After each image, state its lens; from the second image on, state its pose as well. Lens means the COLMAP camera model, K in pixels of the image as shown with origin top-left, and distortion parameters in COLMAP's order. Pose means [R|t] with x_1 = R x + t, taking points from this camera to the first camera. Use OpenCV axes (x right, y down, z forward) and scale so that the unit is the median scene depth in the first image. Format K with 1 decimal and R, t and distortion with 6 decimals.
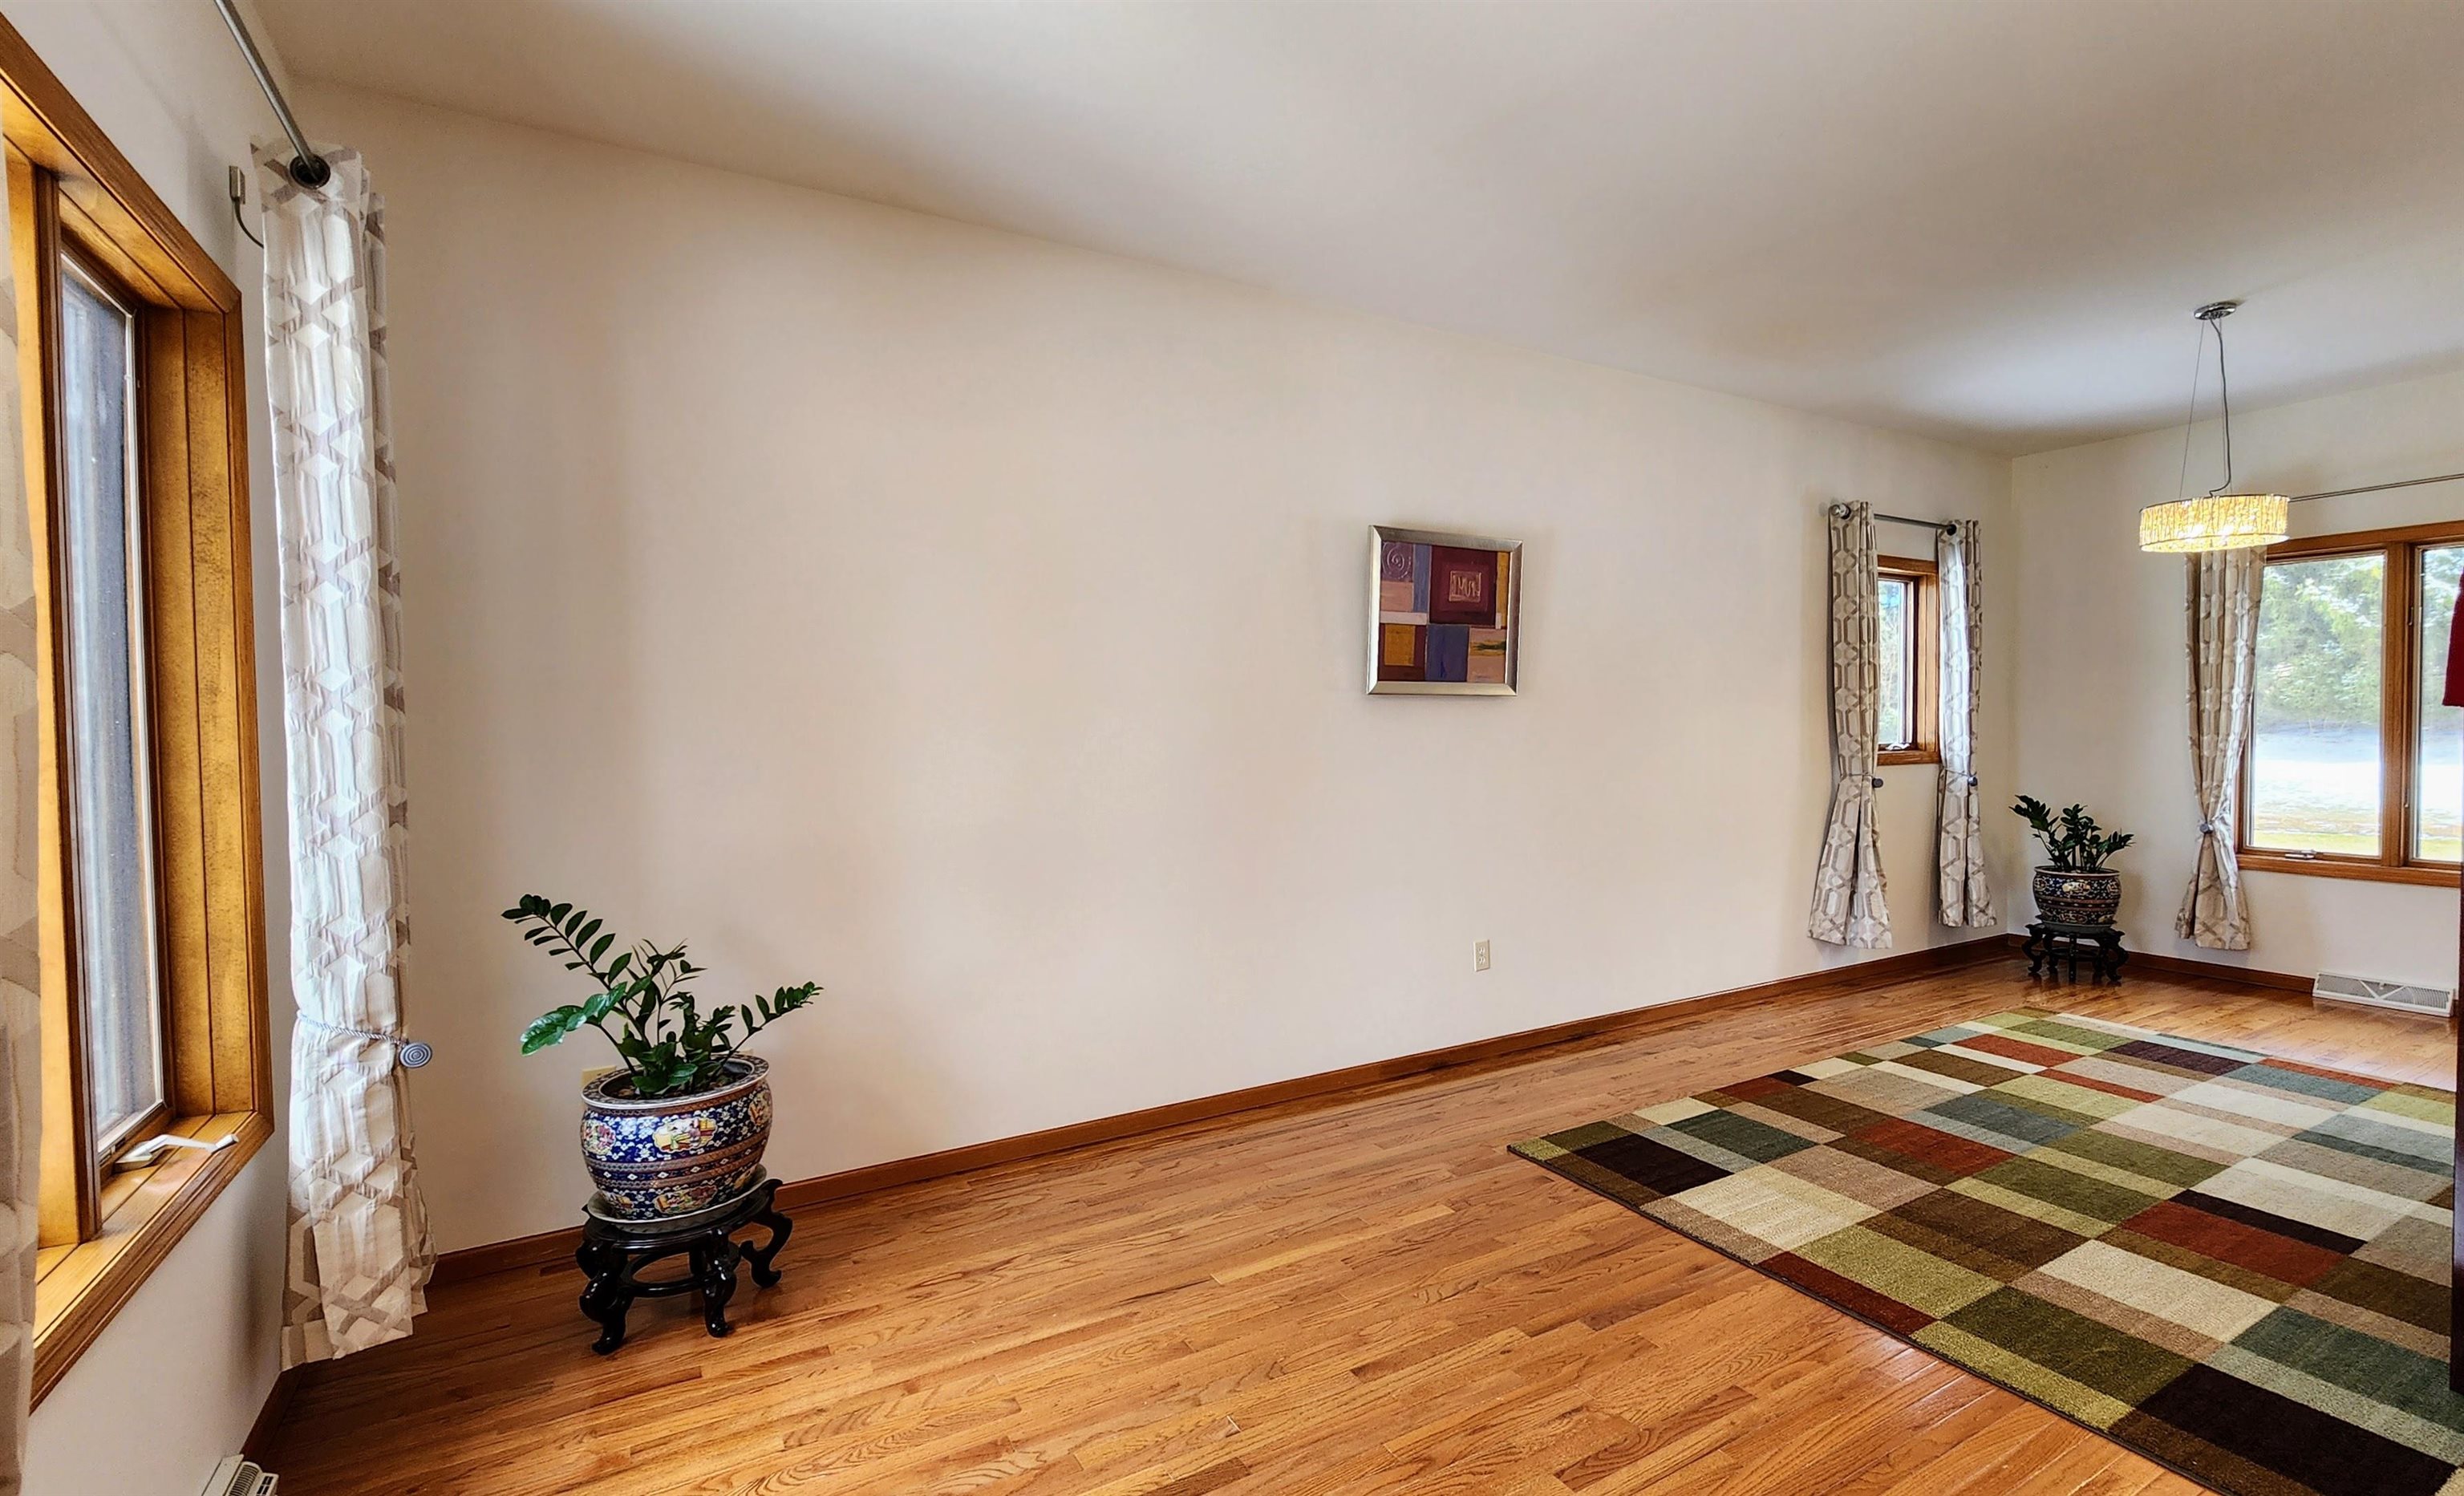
lens RADIAL K [[1085.6, 0, 1350.6], [0, 1085.6, 767.2], [0, 0, 1]] dist [-0.002350, -0.000028]
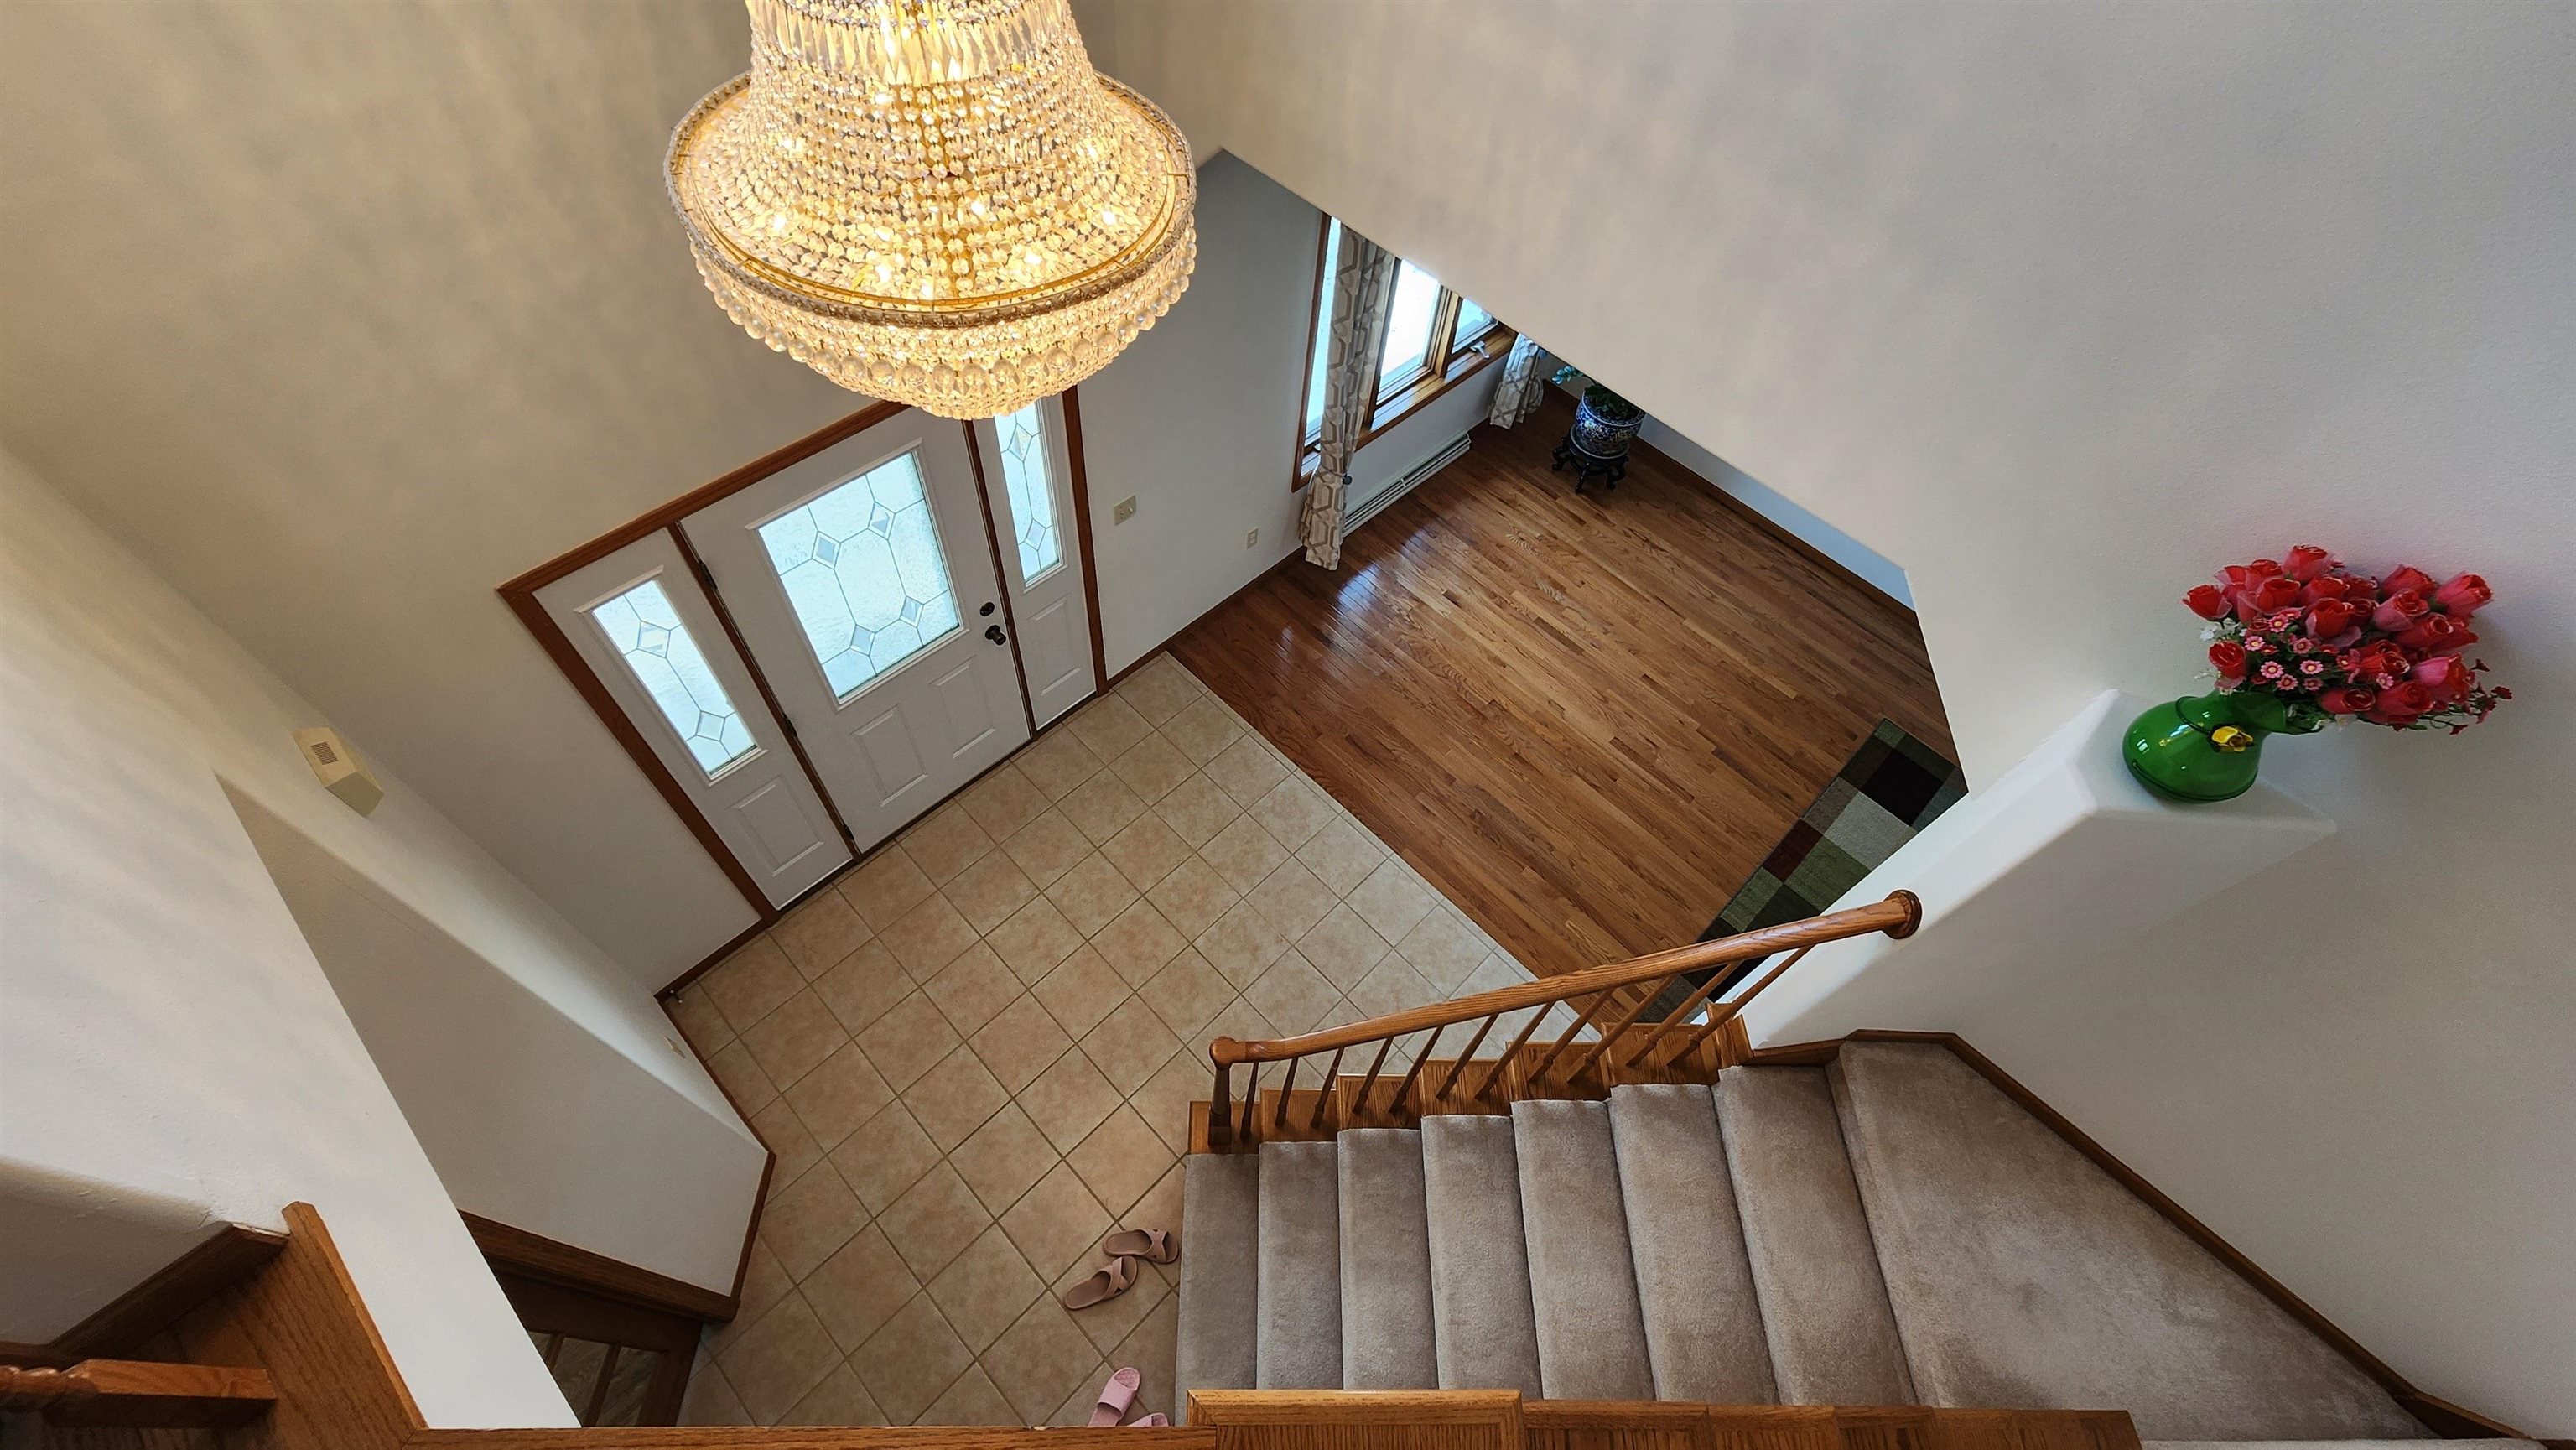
lens RADIAL K [[1056.4, 0, 1288.0], [0, 1056.4, 725.0], [0, 0, 1]] dist [0.000061, -0.000082]
pose [[0.208921, 0.807205, -0.552062, 1.054964], [-0.110886, 0.580432, 0.806724, -1.049375], [0.971626, -0.107325, 0.210772, -0.289204]]
